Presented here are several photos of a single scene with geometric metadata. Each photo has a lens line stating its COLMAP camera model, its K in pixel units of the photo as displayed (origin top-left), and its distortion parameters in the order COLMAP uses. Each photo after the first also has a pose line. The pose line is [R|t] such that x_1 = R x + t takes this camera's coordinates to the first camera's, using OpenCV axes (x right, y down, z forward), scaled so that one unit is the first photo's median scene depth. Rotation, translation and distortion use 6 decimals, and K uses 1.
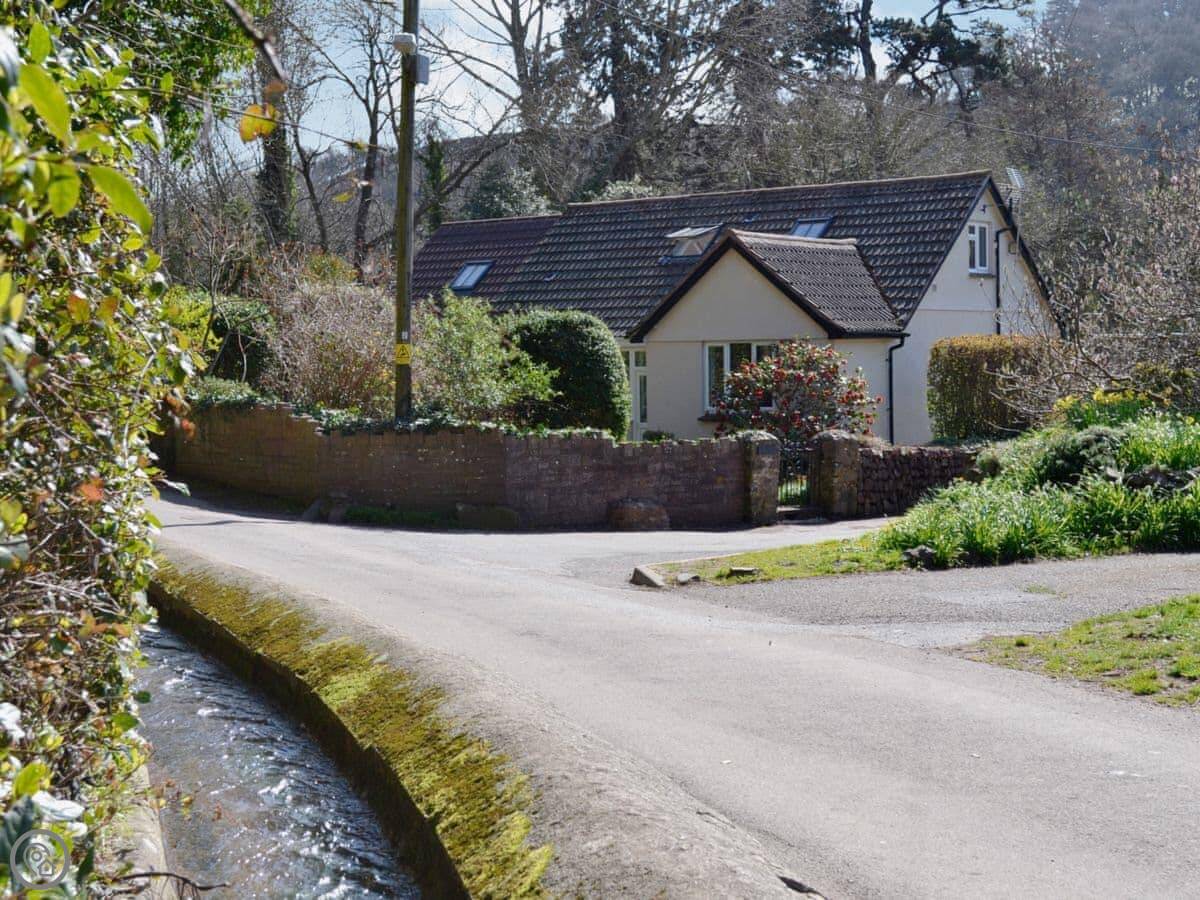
lens RADIAL K [[1532.6, 0, 599.7], [0, 1532.6, 390.1], [0, 0, 1]] dist [-0.013926, -0.030767]
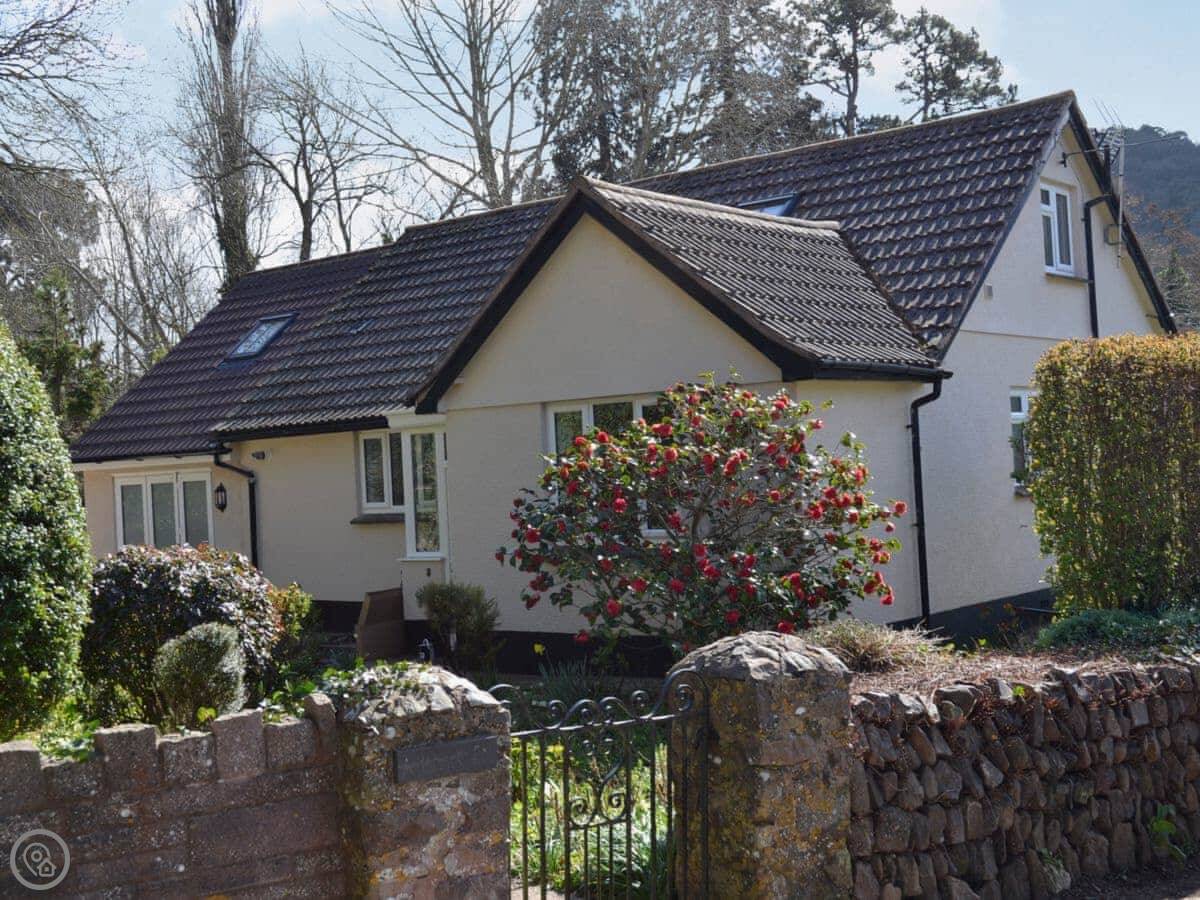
lens RADIAL K [[1219.3, 0, 600.0], [0, 1219.3, 450.0], [0, 0, 1]] dist [-0.030049, -0.006719]
pose [[0.998398, -0.036304, -0.043402, 0.101077], [0.034475, 0.998516, -0.042162, 0.001450], [0.044868, 0.040598, 0.998168, 0.581775]]
